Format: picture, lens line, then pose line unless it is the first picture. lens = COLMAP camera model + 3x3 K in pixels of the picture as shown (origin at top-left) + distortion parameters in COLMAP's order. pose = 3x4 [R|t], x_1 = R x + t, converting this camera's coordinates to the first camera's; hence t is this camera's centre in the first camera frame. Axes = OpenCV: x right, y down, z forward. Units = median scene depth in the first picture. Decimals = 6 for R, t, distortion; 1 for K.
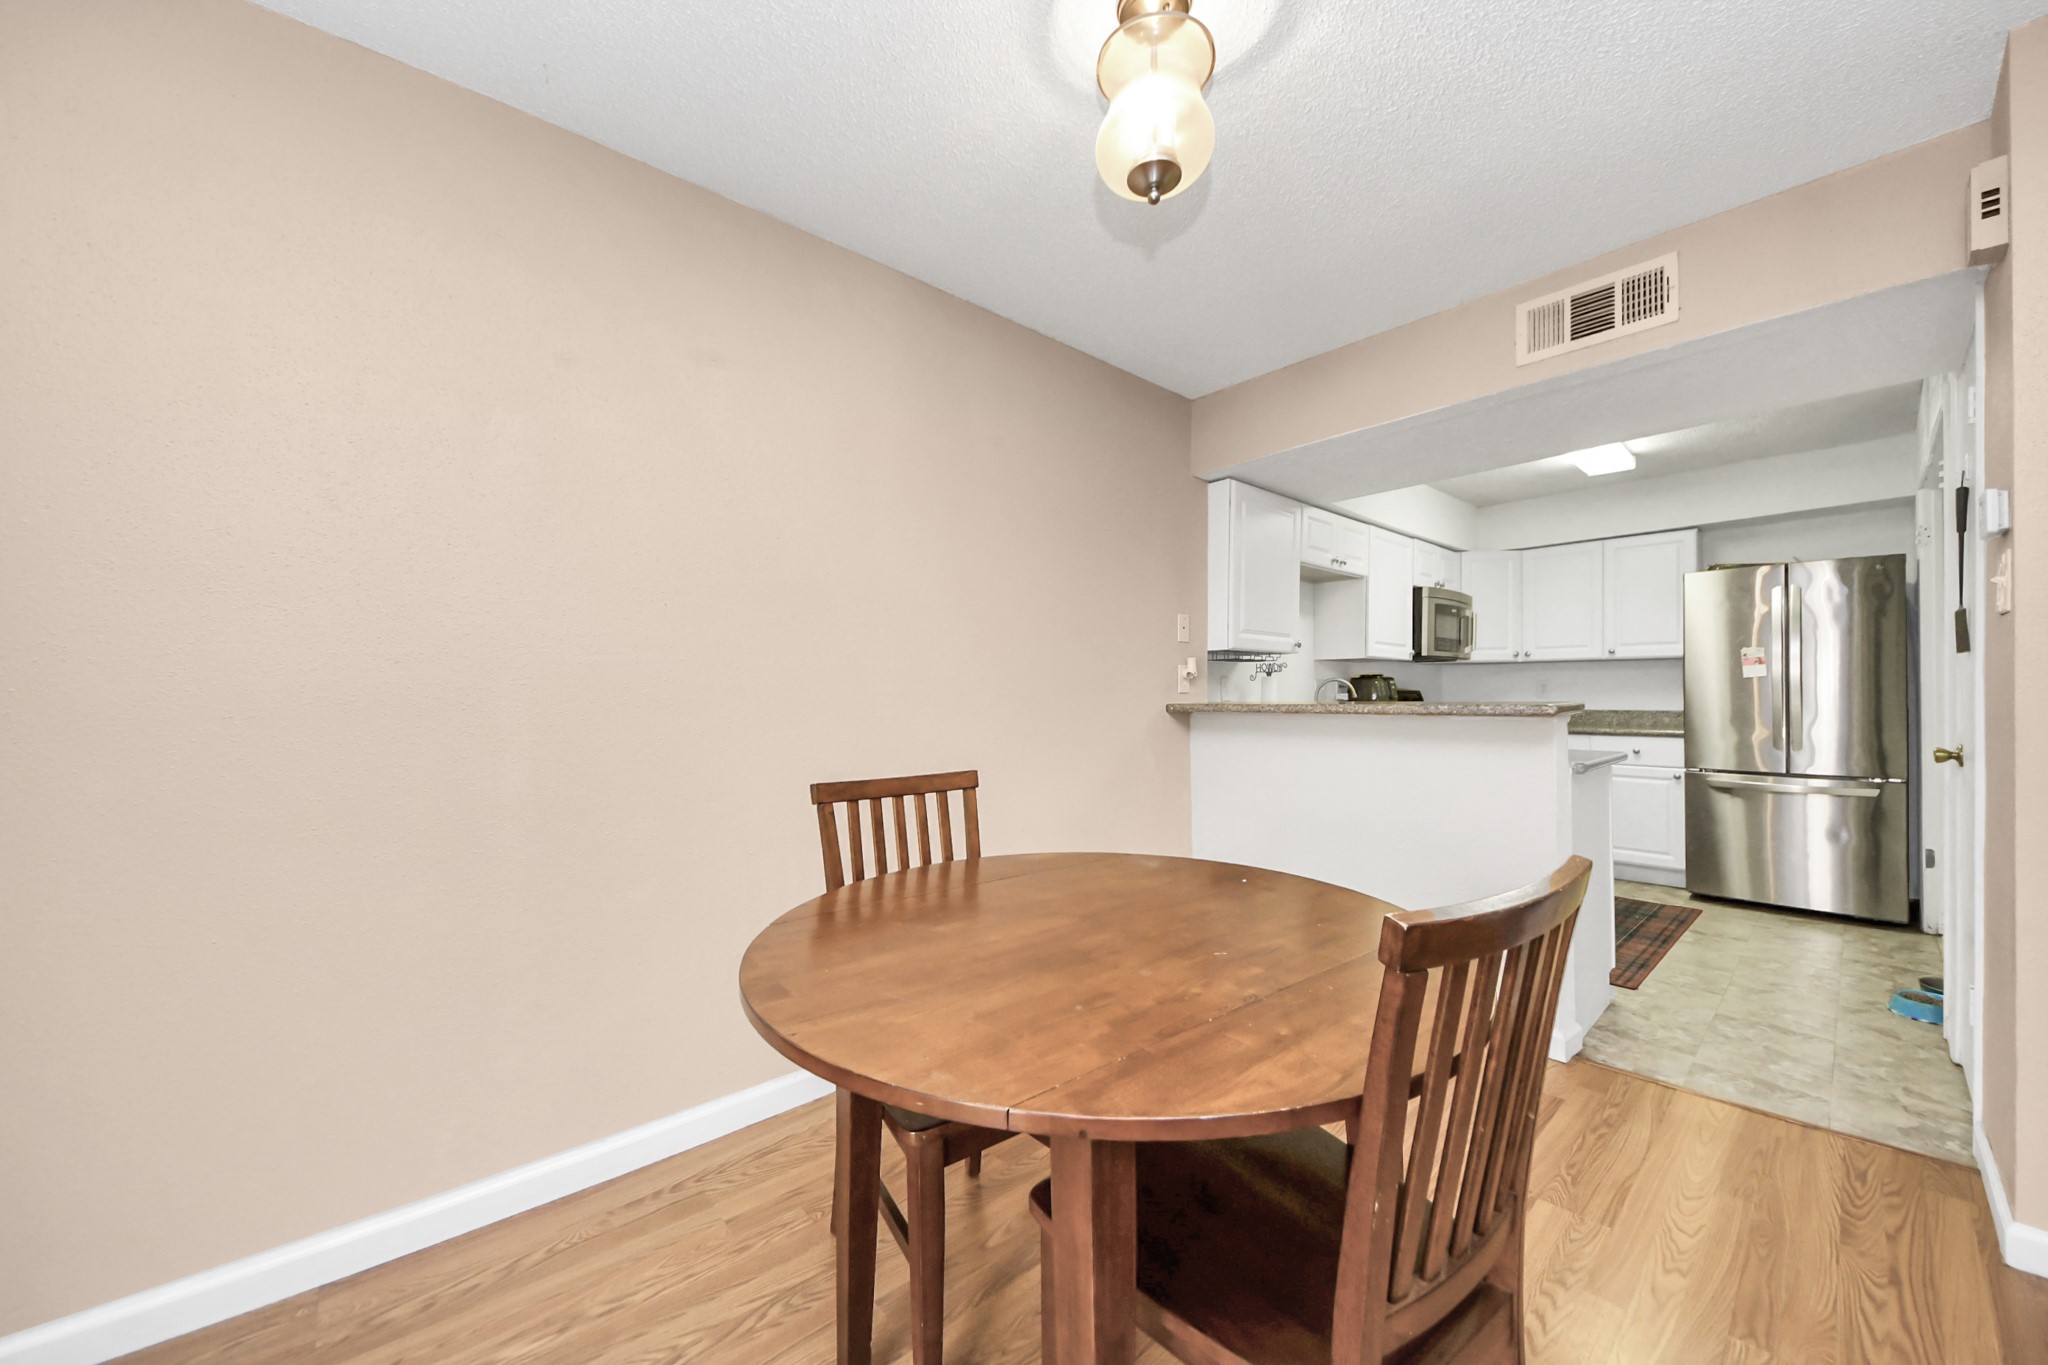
lens RADIAL K [[759.1, 0, 1022.1], [0, 759.1, 689.7], [0, 0, 1]] dist [0.004460, -0.008804]
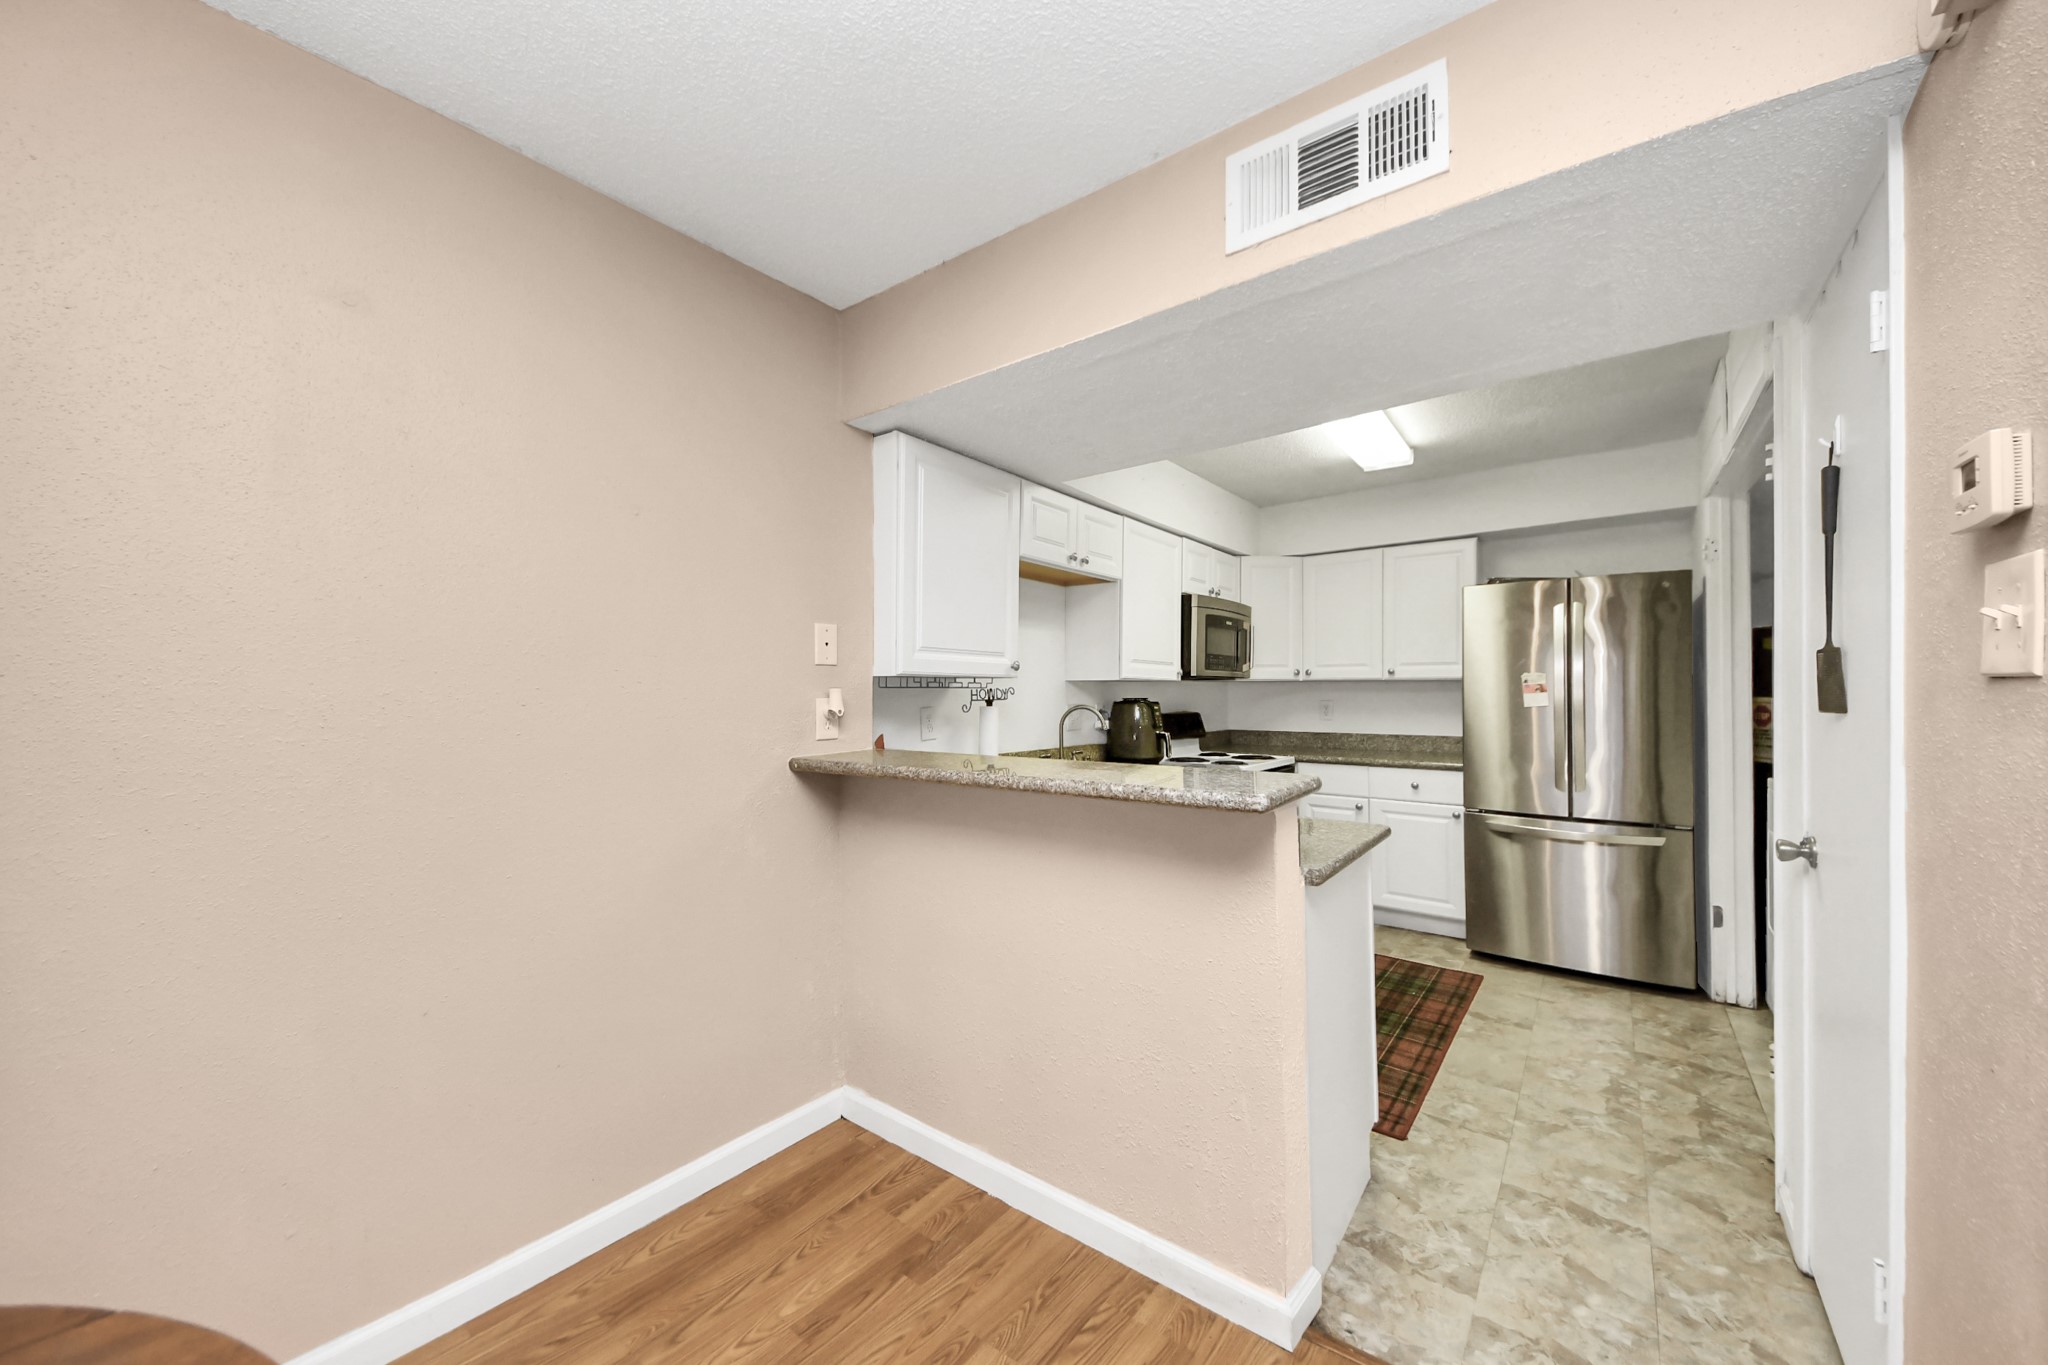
lens RADIAL K [[759.1, 0, 1012.7], [0, 759.1, 680.4], [0, 0, 1]] dist [0.004460, -0.008804]
pose [[0.983884, 0.005155, 0.178733, 0.227441], [-0.003299, 0.999938, -0.010678, -0.037412], [-0.178777, 0.009916, 0.983840, 0.255001]]
